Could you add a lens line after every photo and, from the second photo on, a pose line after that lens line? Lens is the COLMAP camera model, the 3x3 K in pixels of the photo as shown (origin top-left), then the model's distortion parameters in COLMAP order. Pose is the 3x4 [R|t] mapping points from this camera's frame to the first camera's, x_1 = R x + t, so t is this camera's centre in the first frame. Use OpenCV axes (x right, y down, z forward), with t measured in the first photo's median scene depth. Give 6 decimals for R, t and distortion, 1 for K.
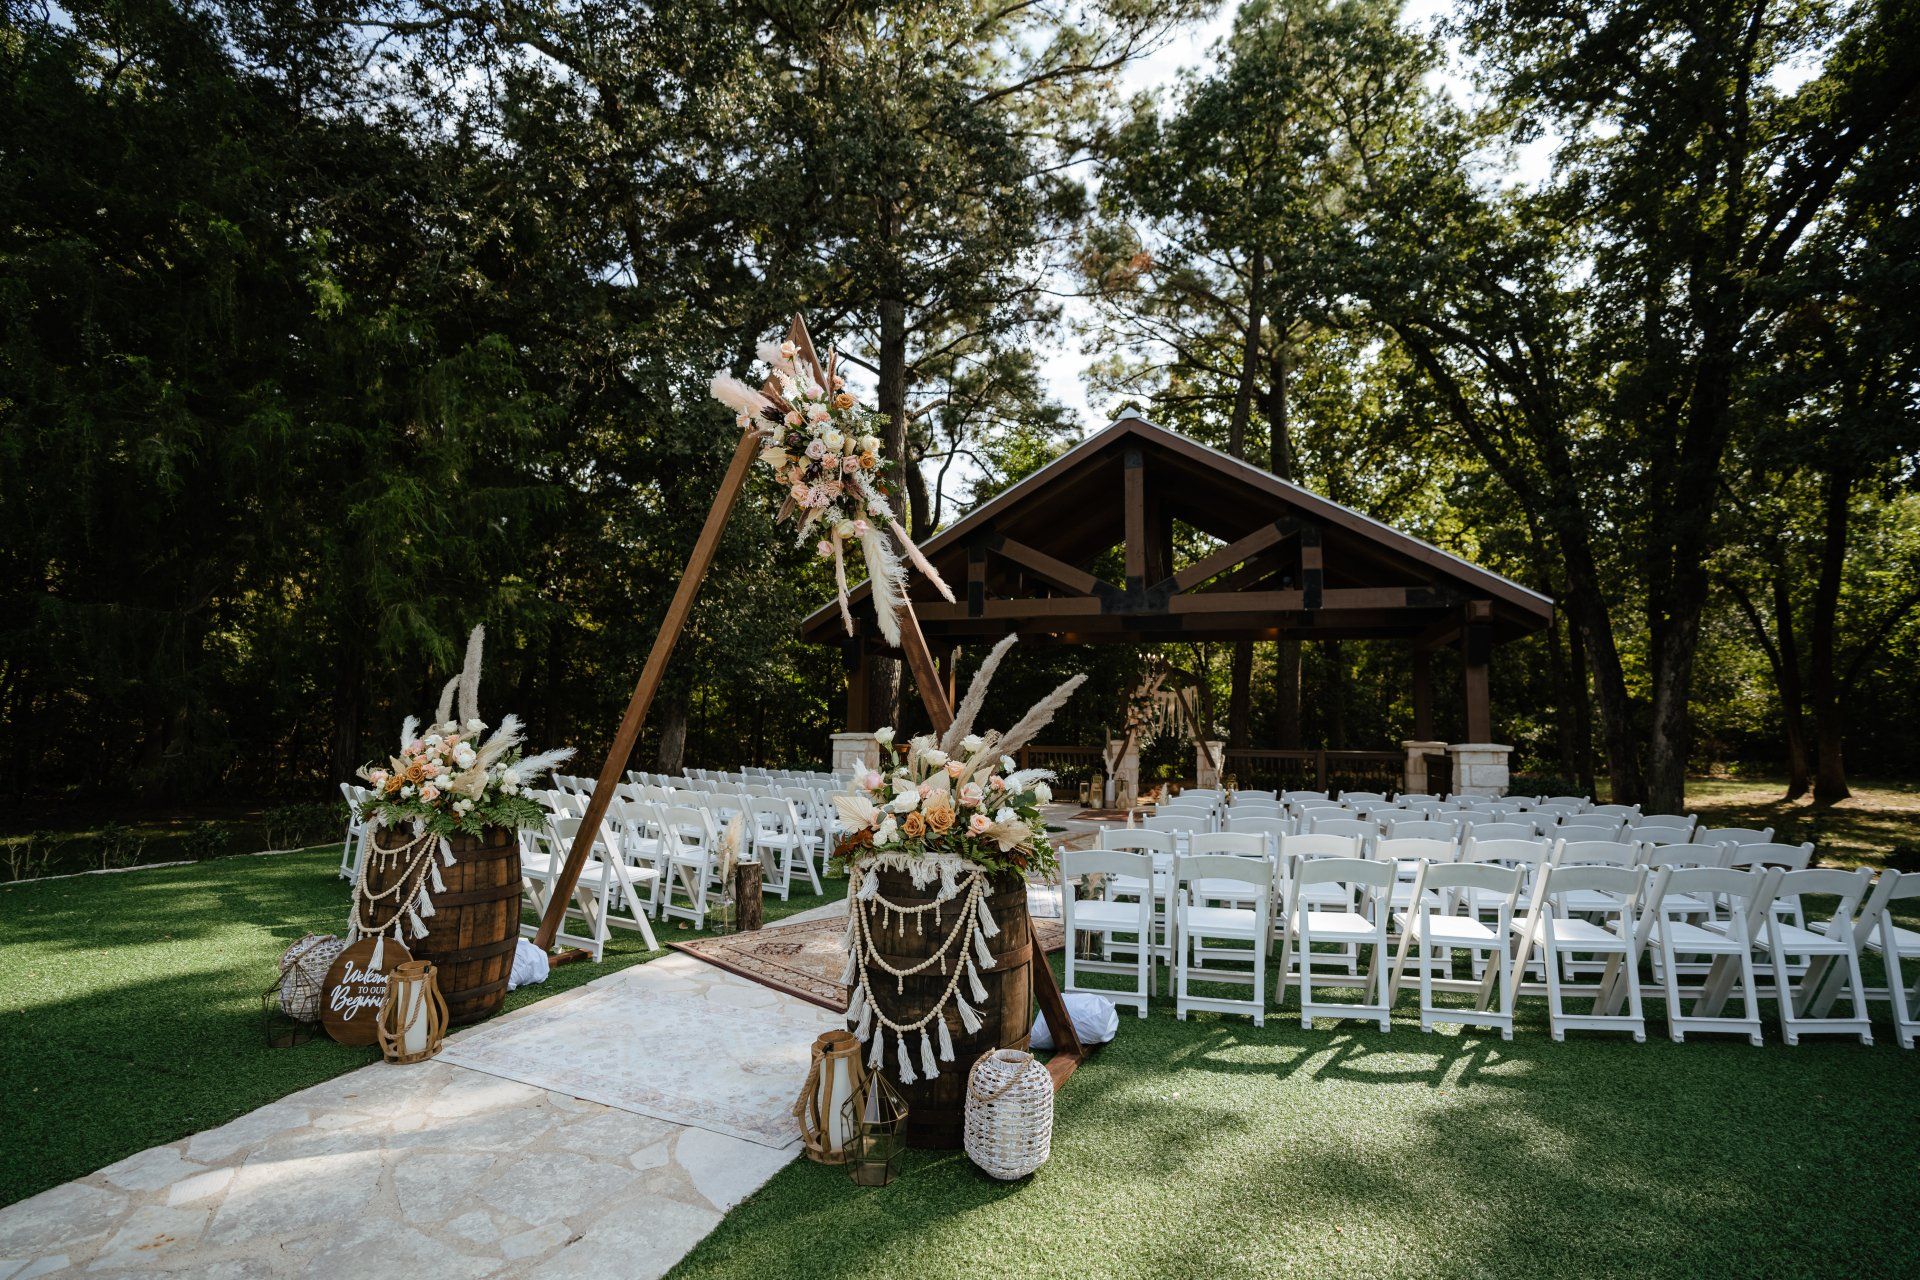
lens RADIAL K [[843.6, 0, 959.1], [0, 843.6, 580.5], [0, 0, 1]] dist [-0.060542, 0.020509]
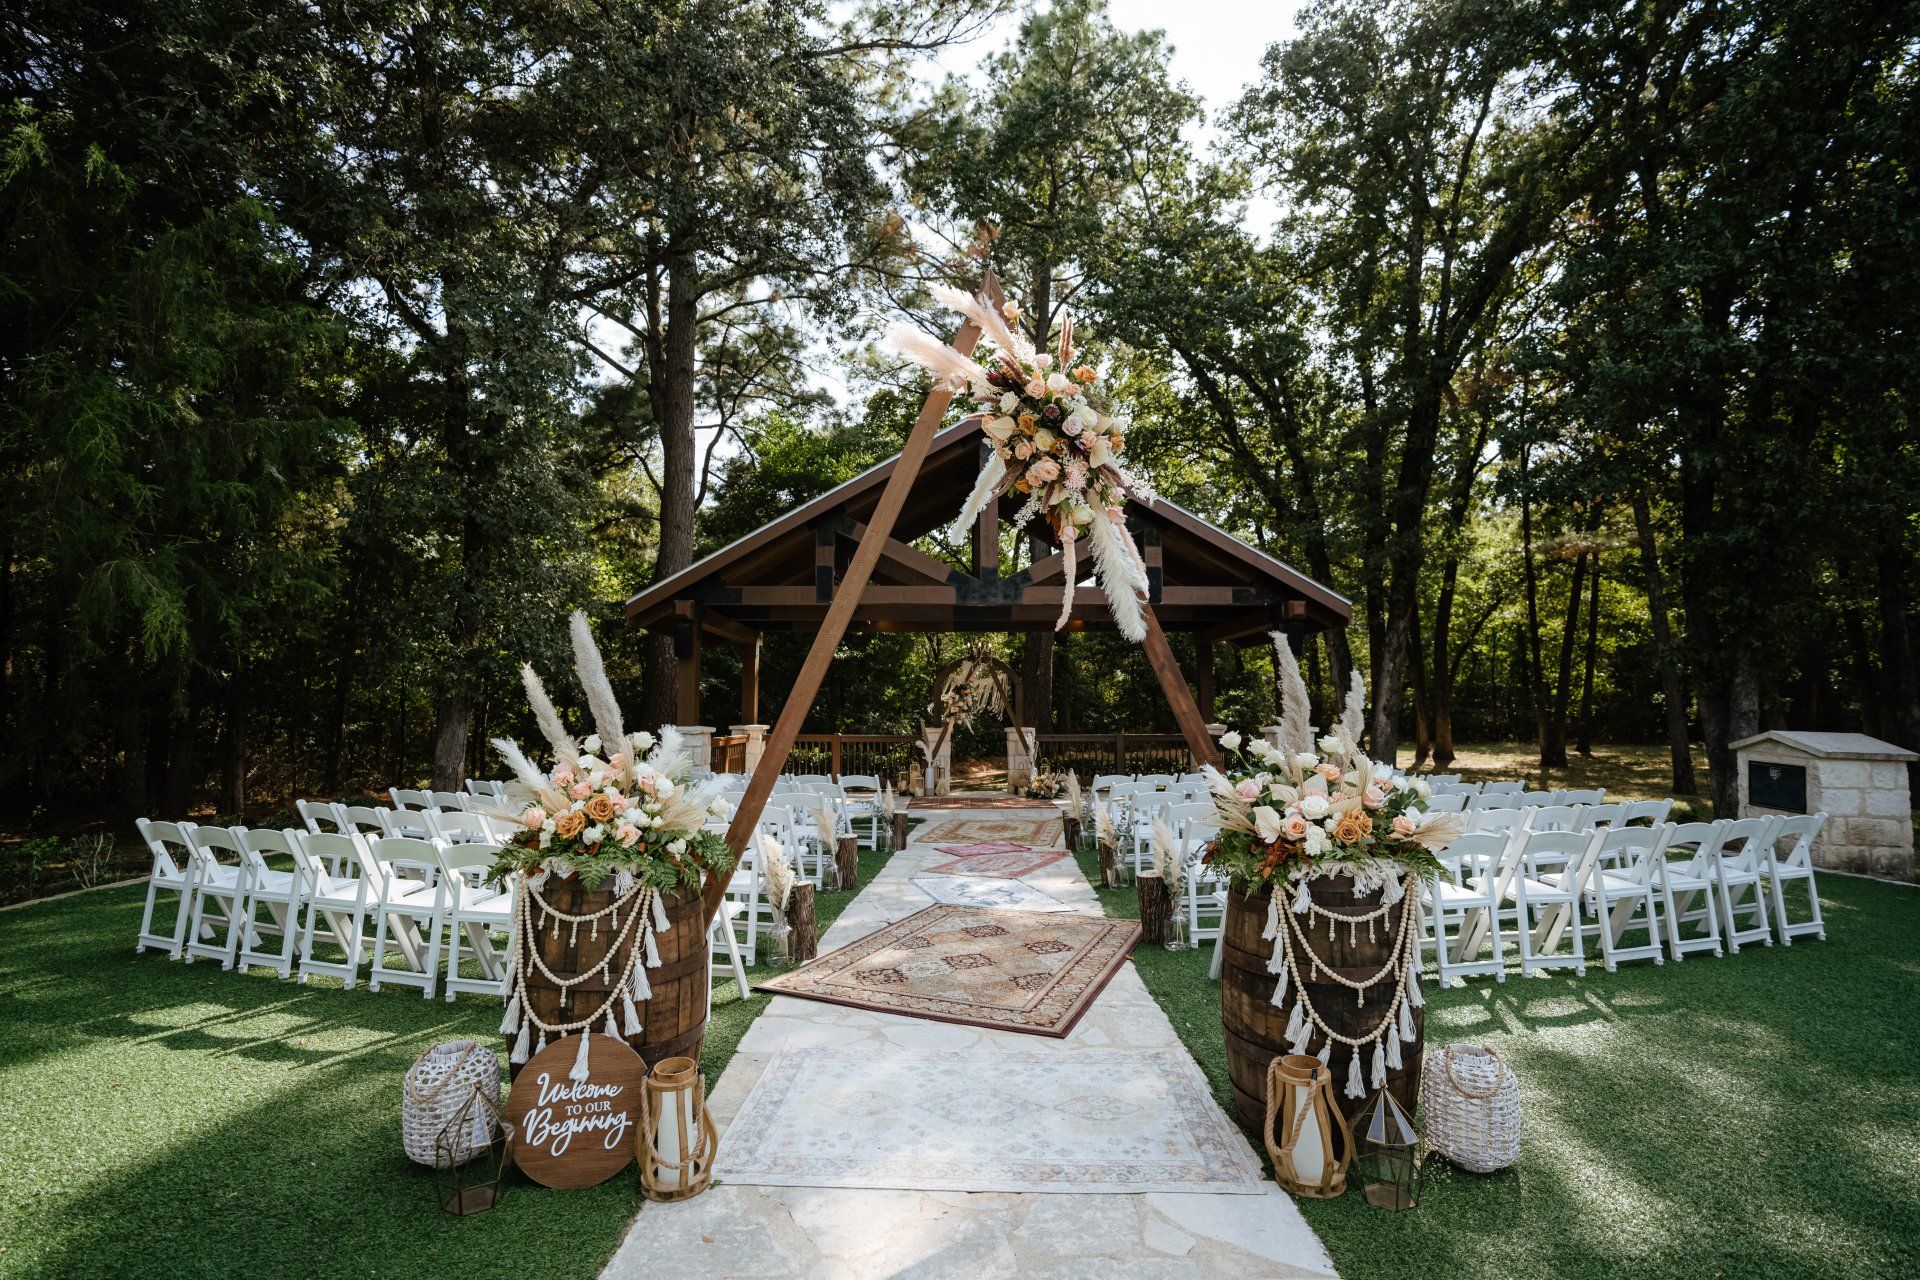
lens RADIAL K [[843.6, 0, 959.1], [0, 843.6, 580.5], [0, 0, 1]] dist [-0.060542, 0.020509]
pose [[0.943488, 0.033411, 0.329718, -0.635472], [-0.038969, 0.999188, 0.010261, 0.007471], [-0.329107, -0.022530, 0.944024, 0.196153]]
